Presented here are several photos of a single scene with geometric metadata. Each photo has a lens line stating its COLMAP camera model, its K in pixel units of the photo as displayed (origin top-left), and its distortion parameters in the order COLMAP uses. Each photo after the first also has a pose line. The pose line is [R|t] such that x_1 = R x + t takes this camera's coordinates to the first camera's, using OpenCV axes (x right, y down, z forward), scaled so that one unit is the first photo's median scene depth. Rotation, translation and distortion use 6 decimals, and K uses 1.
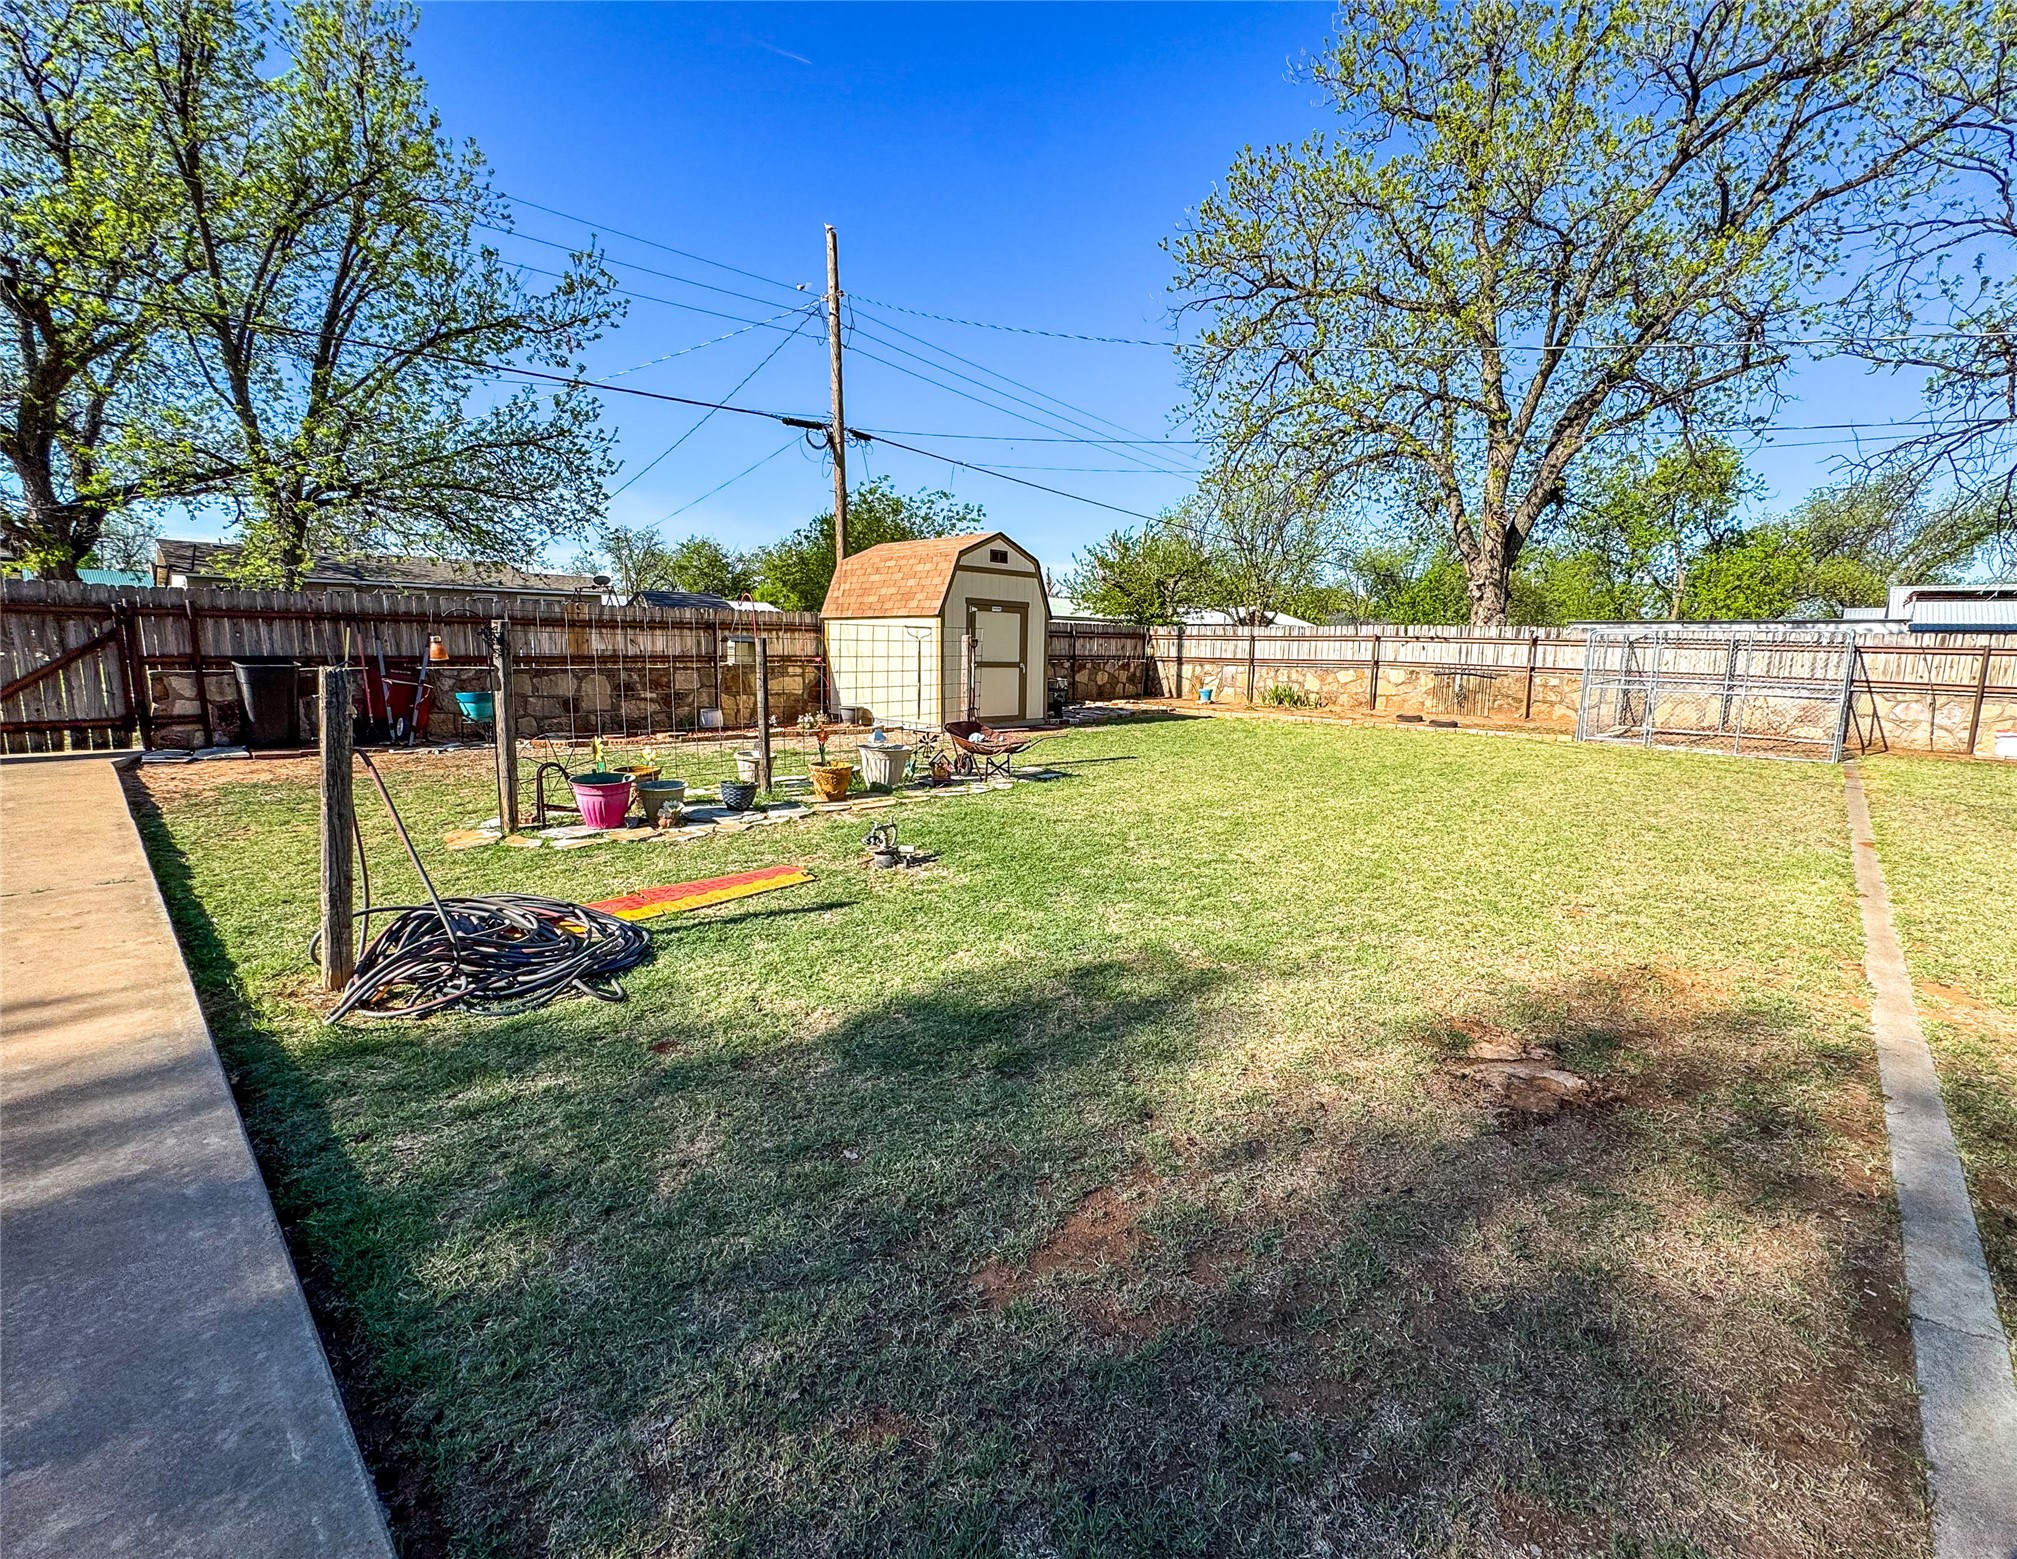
lens RADIAL K [[854.8, 0, 1016.0], [0, 854.8, 773.7], [0, 0, 1]] dist [0.000613, 0.000177]
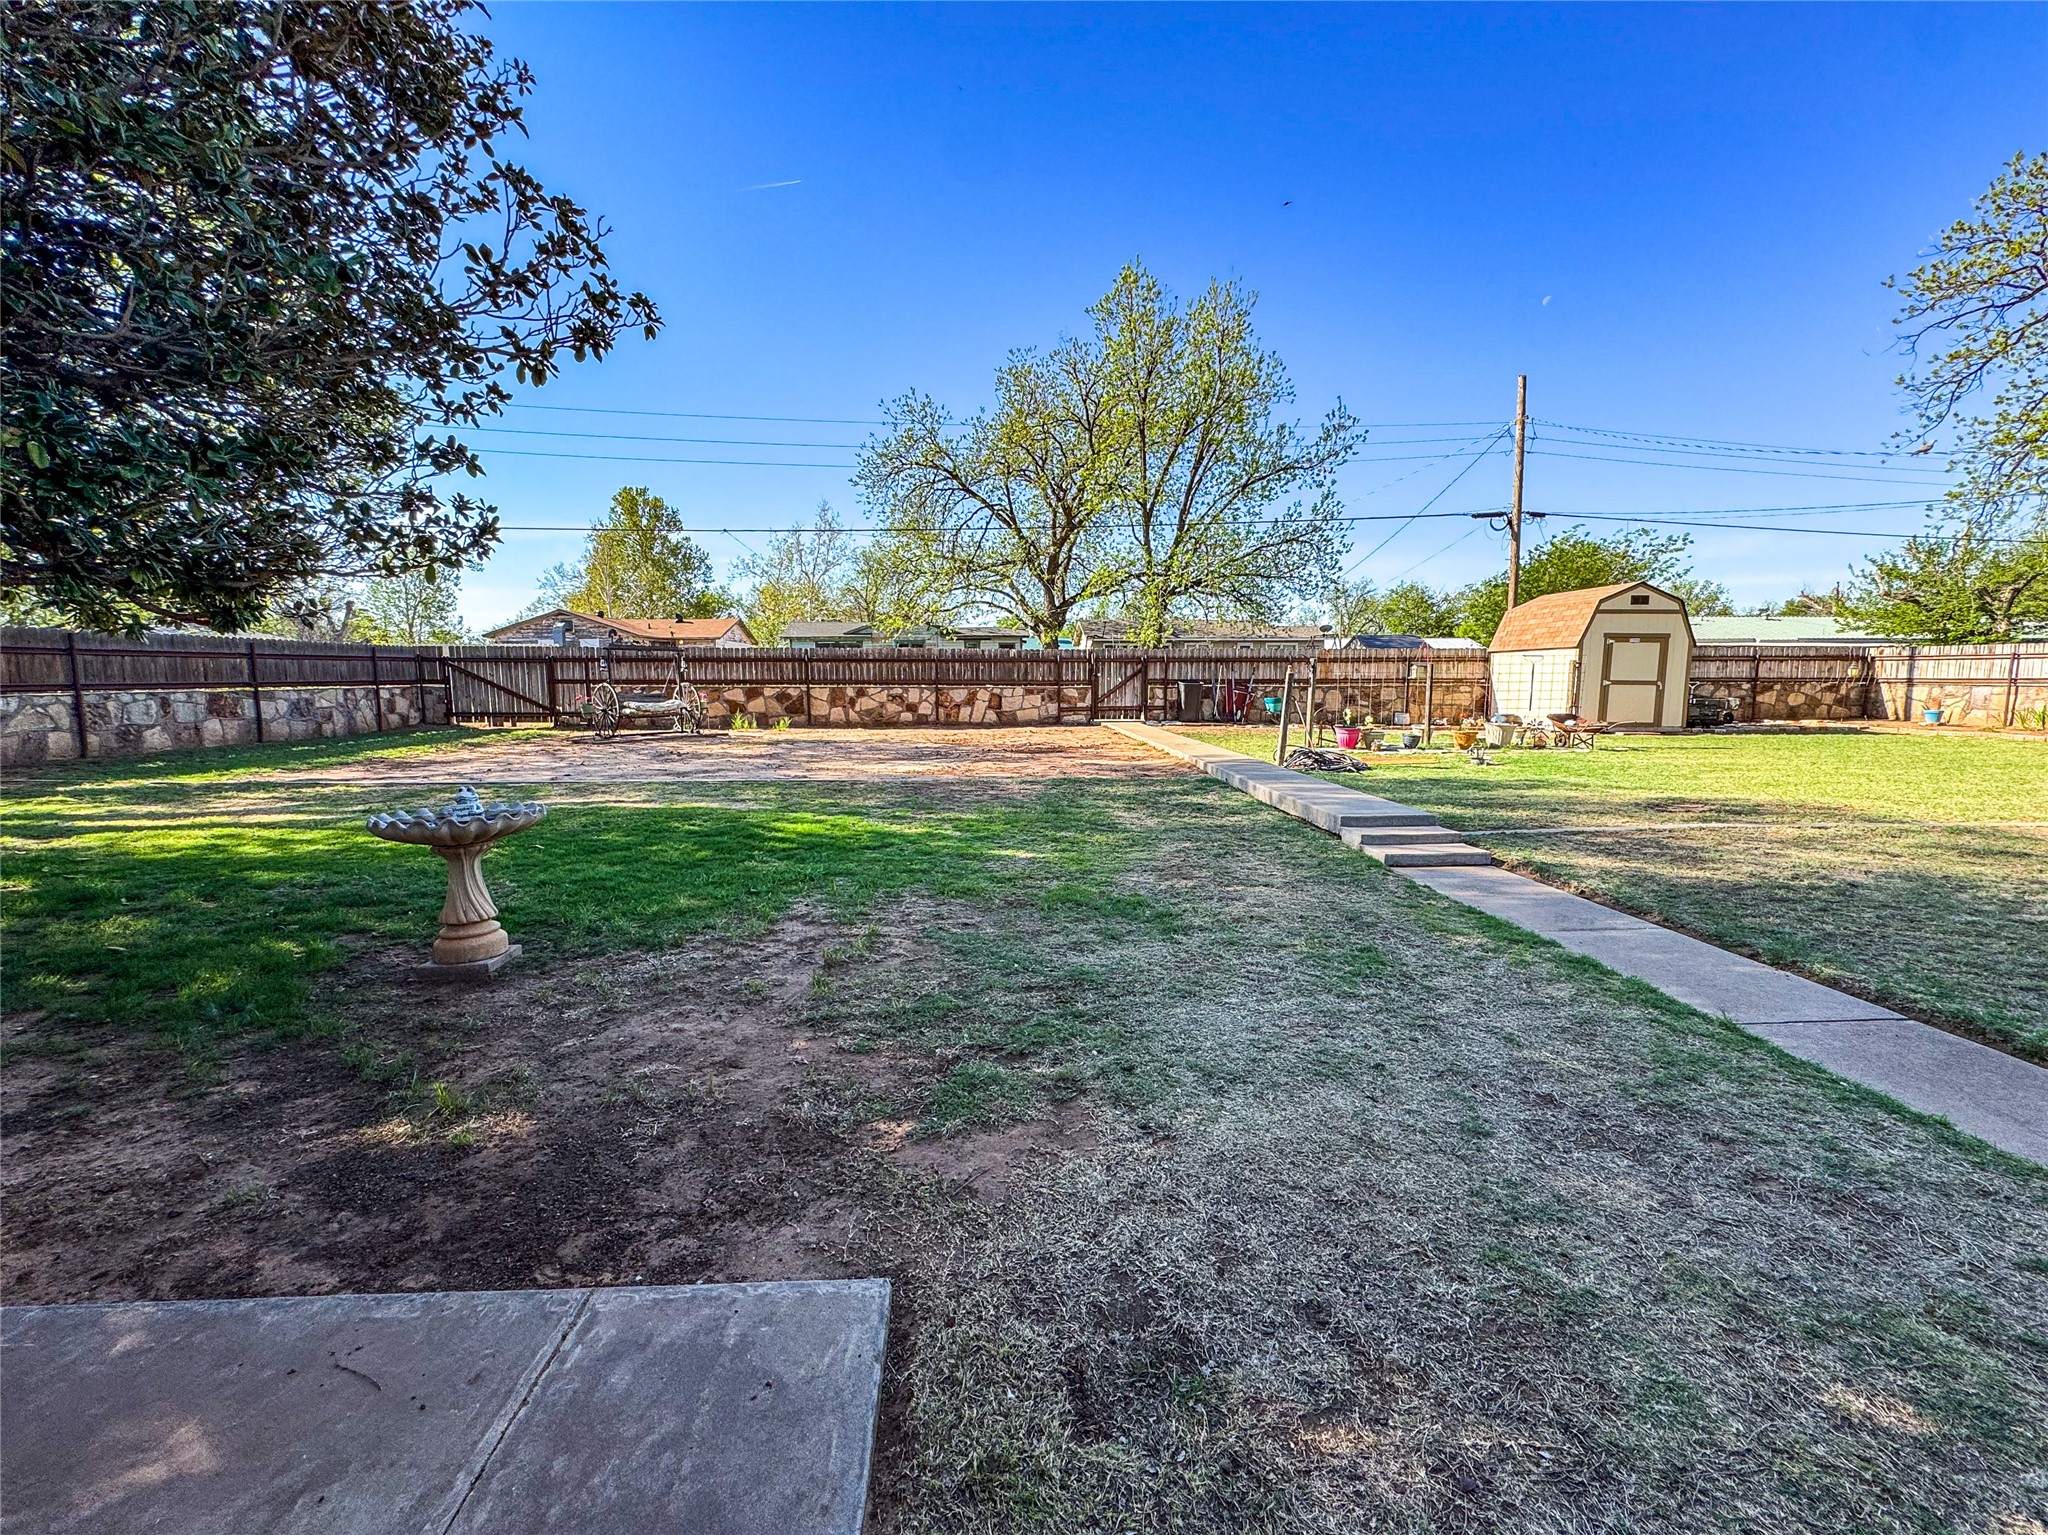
lens RADIAL K [[836.8, 0, 1028.6], [0, 836.8, 767.6], [0, 0, 1]] dist [-0.000726, -0.000329]
pose [[0.719962, 0.059323, -0.691474, 0.149792], [-0.092063, 0.995699, -0.010433, 0.072237], [0.687881, 0.071171, 0.722326, -0.395735]]
